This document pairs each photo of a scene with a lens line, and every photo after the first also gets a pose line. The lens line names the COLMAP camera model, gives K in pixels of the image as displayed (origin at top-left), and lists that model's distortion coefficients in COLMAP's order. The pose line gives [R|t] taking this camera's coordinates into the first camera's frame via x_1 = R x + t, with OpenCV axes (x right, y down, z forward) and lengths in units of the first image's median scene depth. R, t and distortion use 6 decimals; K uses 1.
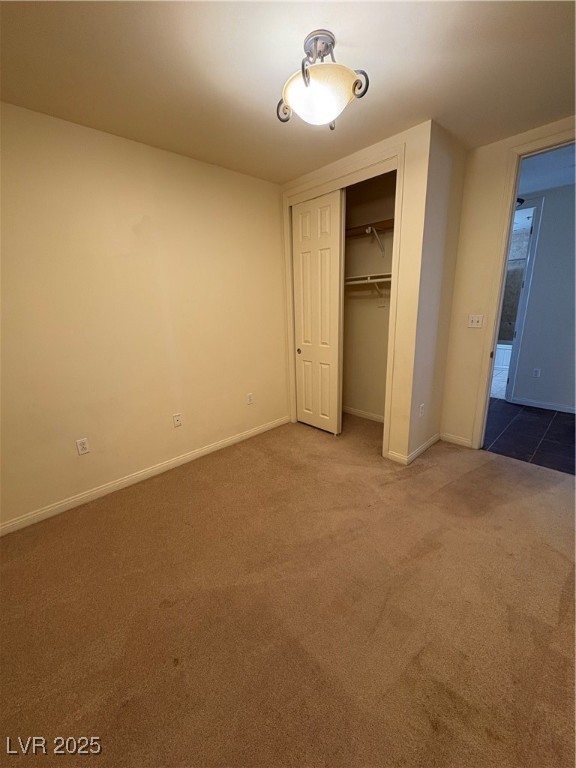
lens RADIAL K [[307.4, 0, 287.4], [0, 307.4, 380.7], [0, 0, 1]] dist [0.000351, 0.000342]
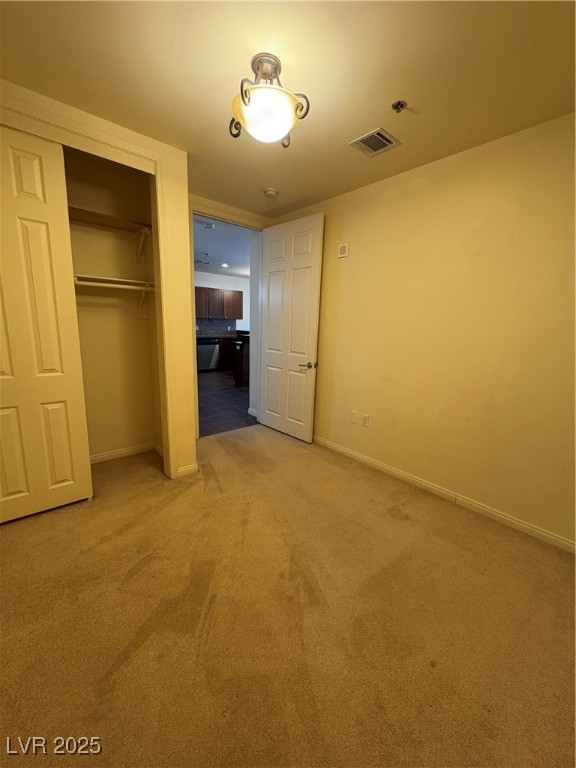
lens RADIAL K [[307.4, 0, 284.8], [0, 307.4, 385.3], [0, 0, 1]] dist [0.000351, 0.000342]
pose [[0.040728, -0.166695, 0.985167, -0.600393], [0.213145, 0.964739, 0.154427, -0.109228], [-0.976171, 0.203694, 0.074822, 0.598319]]
